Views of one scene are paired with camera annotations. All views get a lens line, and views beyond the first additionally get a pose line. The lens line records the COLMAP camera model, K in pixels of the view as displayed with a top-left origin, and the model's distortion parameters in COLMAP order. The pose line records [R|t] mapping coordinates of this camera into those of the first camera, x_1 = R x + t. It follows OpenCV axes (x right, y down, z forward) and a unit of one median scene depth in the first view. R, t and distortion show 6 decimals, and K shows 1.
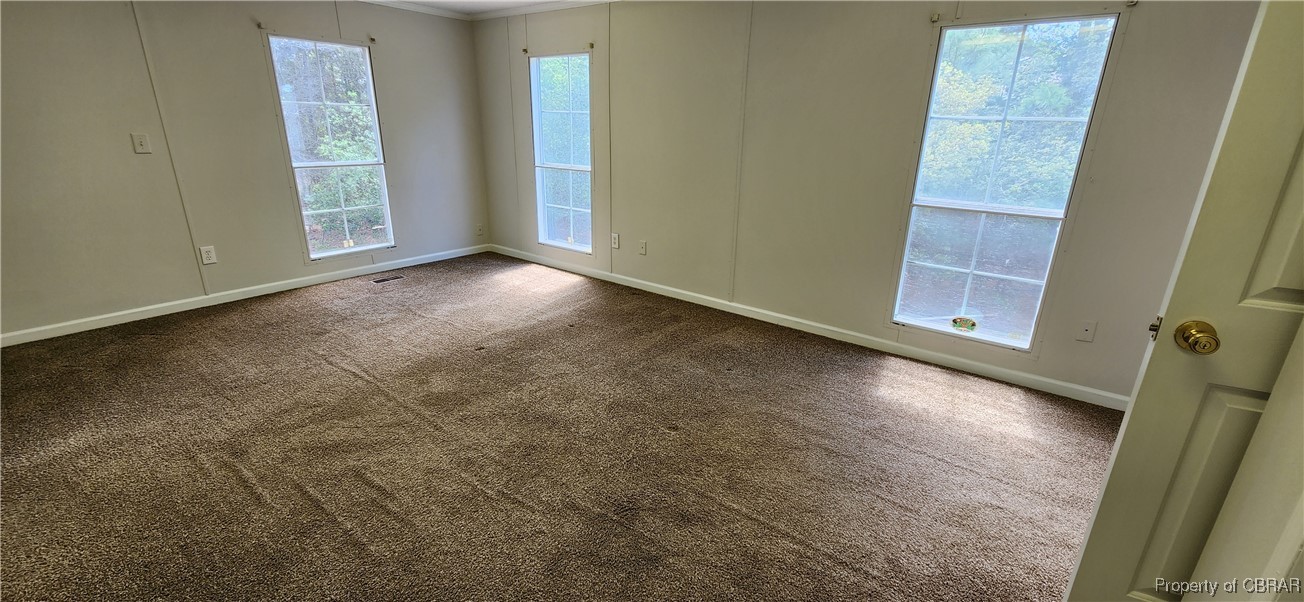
lens RADIAL K [[519.2, 0, 630.8], [0, 519.2, 306.8], [0, 0, 1]] dist [0.001340, 0.000224]
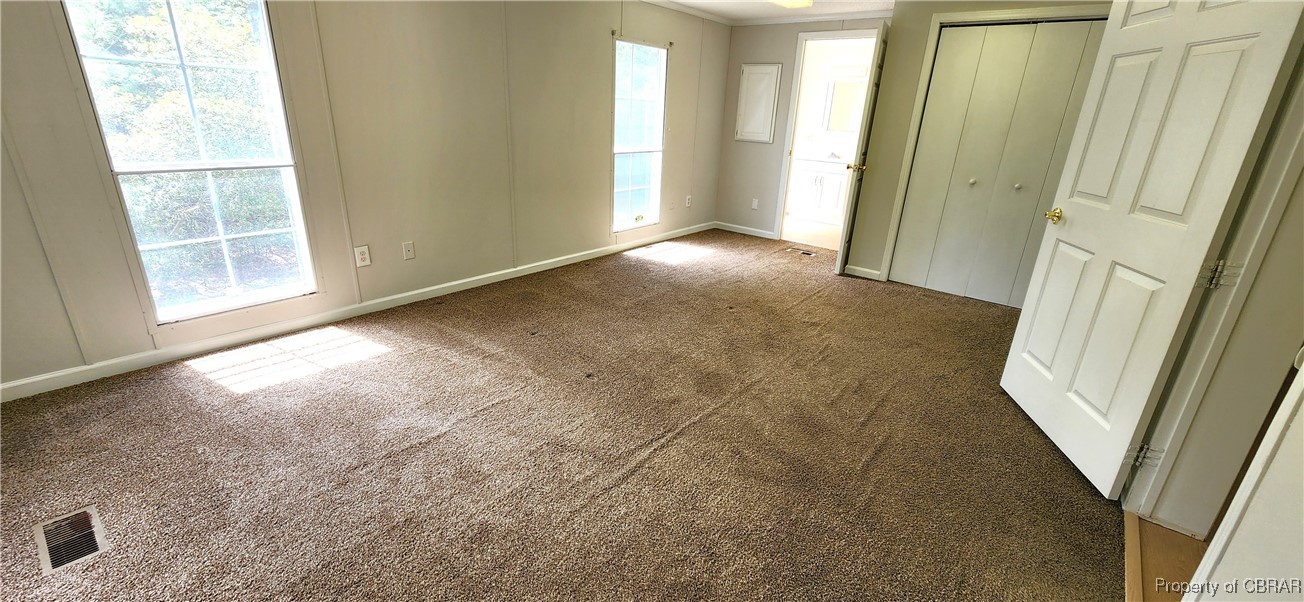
lens RADIAL K [[540.1, 0, 652.0], [0, 540.1, 301.0], [0, 0, 1]] dist [0.001416, 0.000126]
pose [[0.026091, -0.360898, 0.932240, -0.918861], [0.290586, 0.895027, 0.338359, -0.257557], [-0.956493, 0.262068, 0.128224, 0.657523]]
